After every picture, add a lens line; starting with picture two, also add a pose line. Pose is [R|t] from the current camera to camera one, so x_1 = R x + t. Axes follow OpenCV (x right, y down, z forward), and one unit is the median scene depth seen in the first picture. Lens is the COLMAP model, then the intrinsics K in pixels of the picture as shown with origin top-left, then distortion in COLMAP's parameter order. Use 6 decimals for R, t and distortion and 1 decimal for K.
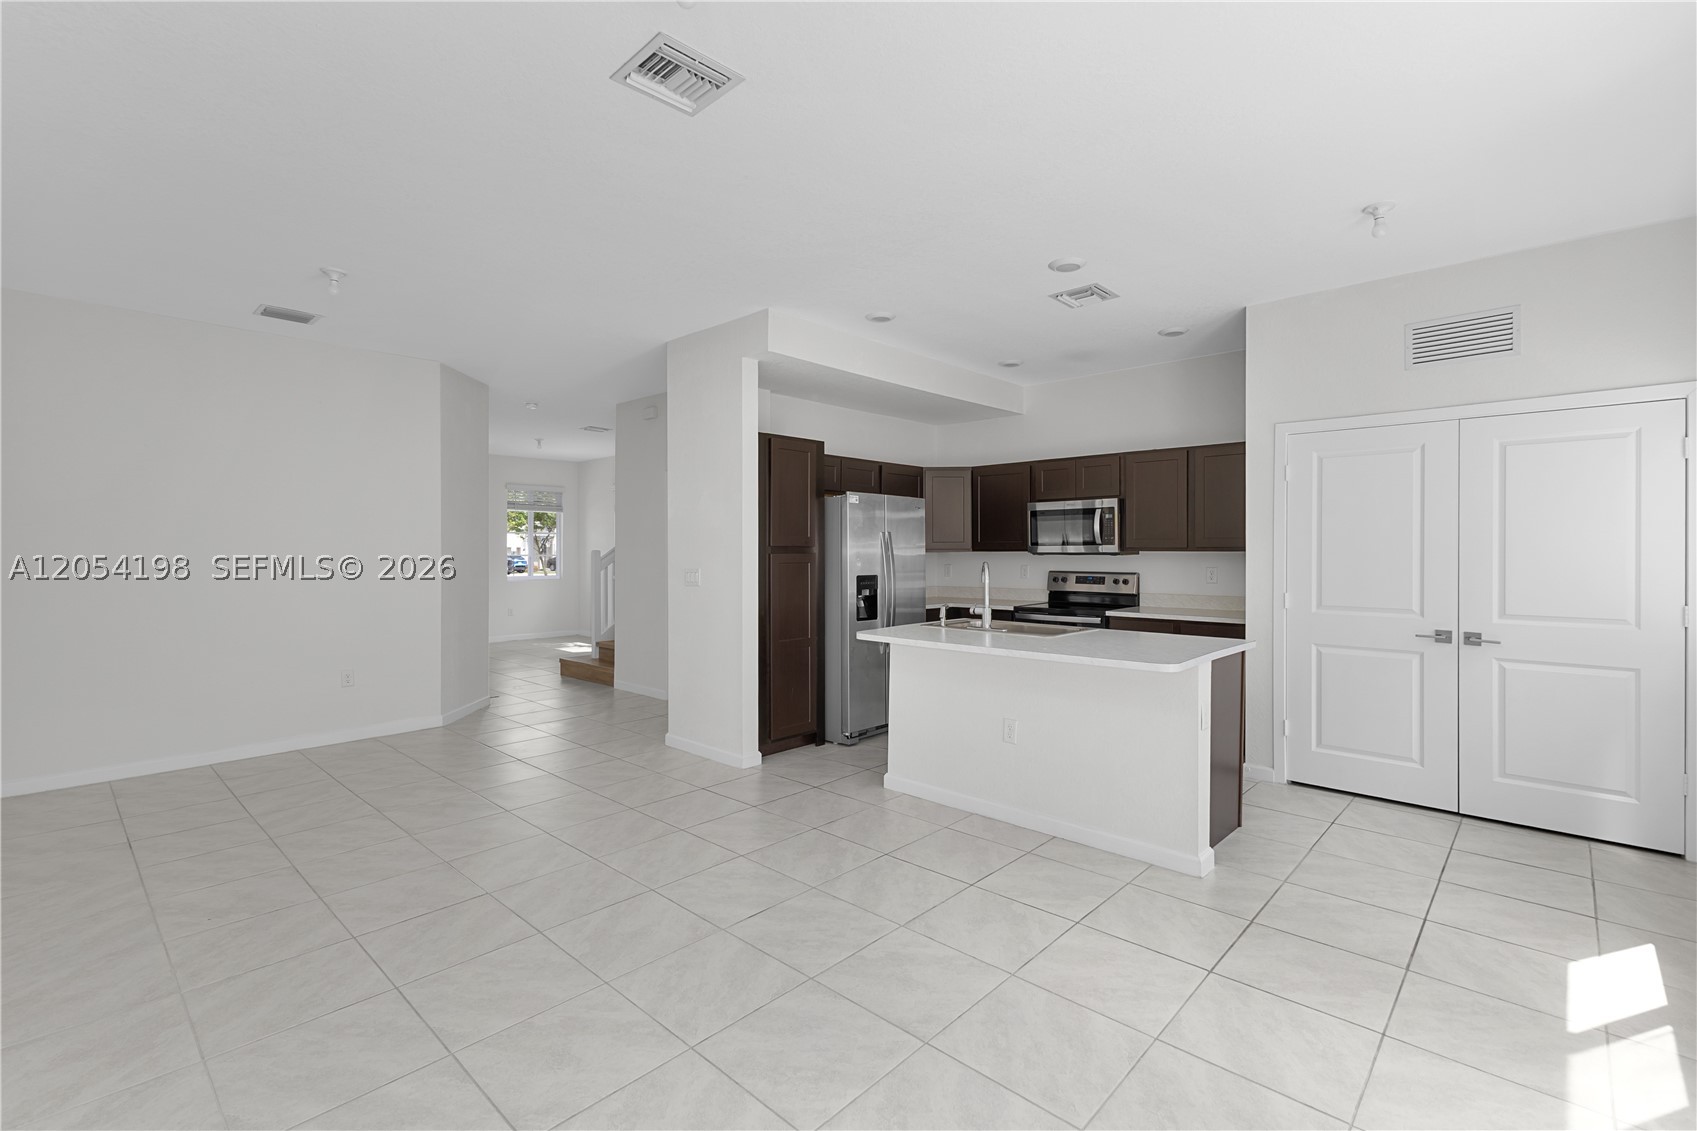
lens RADIAL K [[739.6, 0, 839.8], [0, 739.6, 548.9], [0, 0, 1]] dist [0.013544, -0.004827]
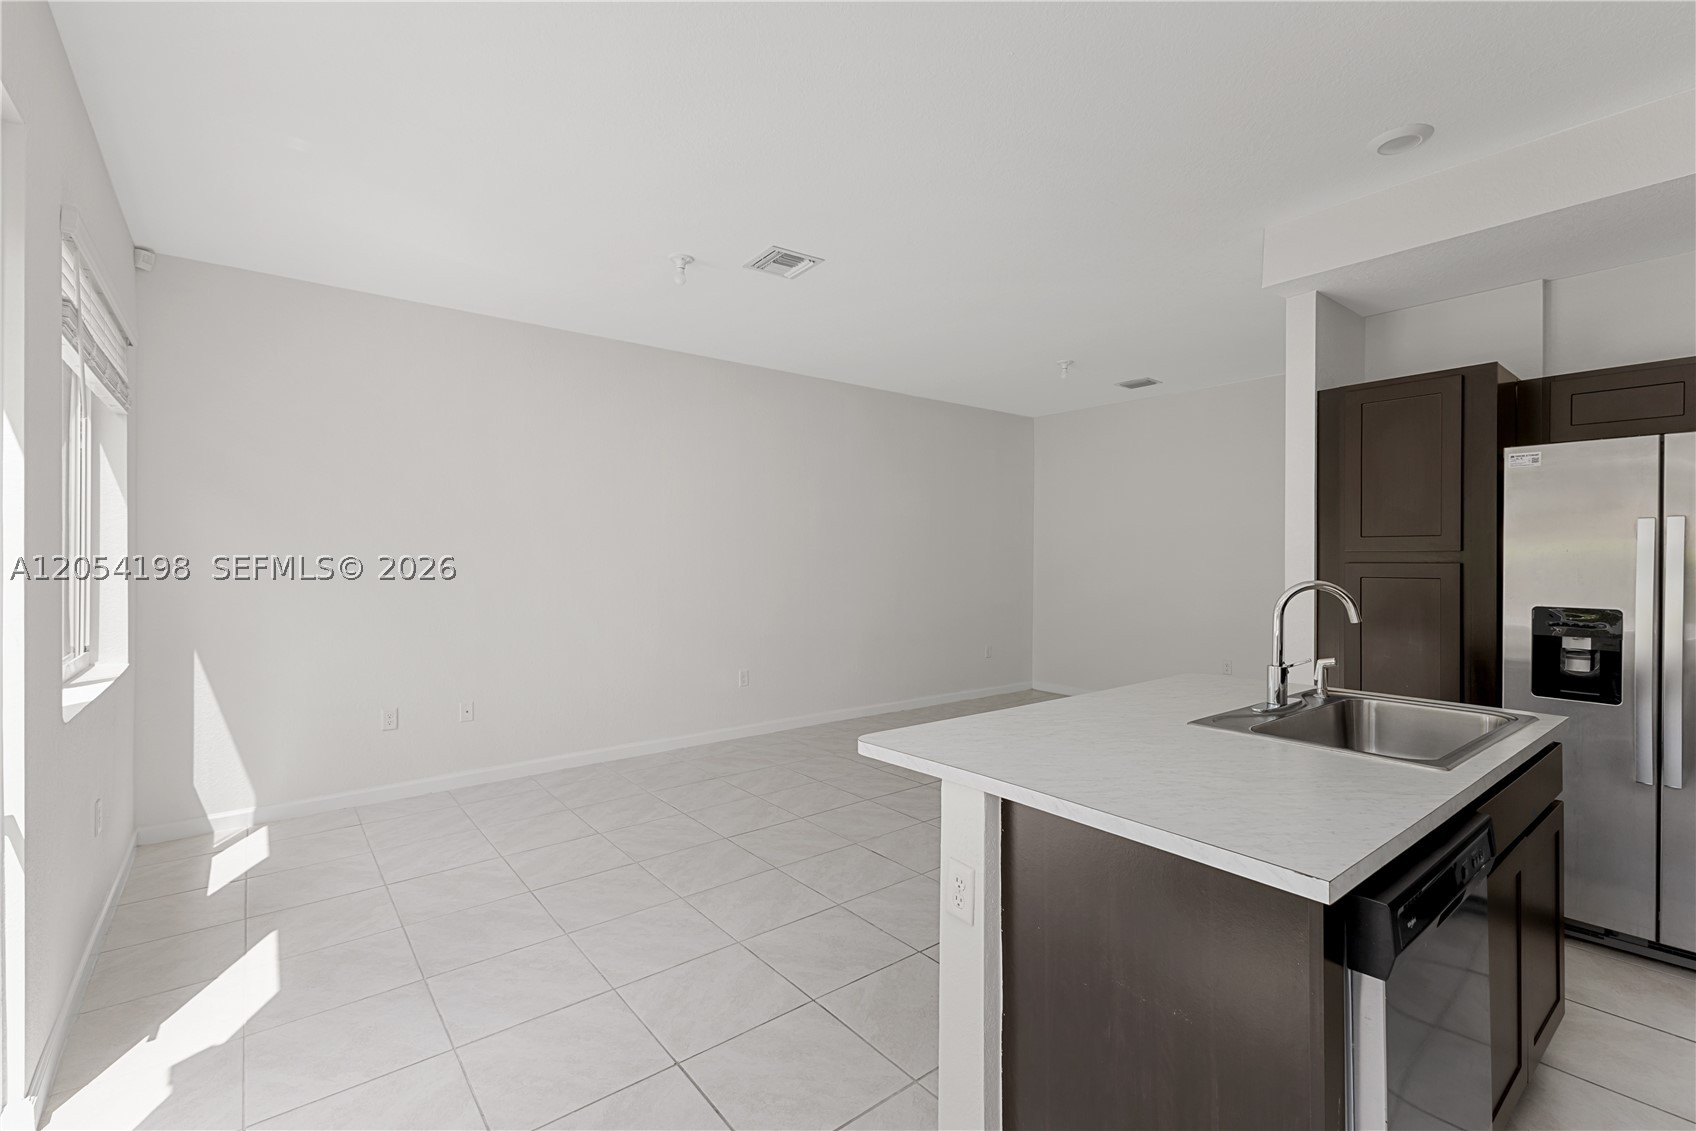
lens RADIAL K [[737.4, 0, 857.2], [0, 737.4, 560.1], [0, 0, 1]] dist [0.012182, -0.003723]
pose [[-0.115340, 0.001996, -0.993324, 0.627933], [0.002810, 0.999995, 0.001683, 0.001267], [0.993322, -0.002597, -0.115345, 0.627811]]
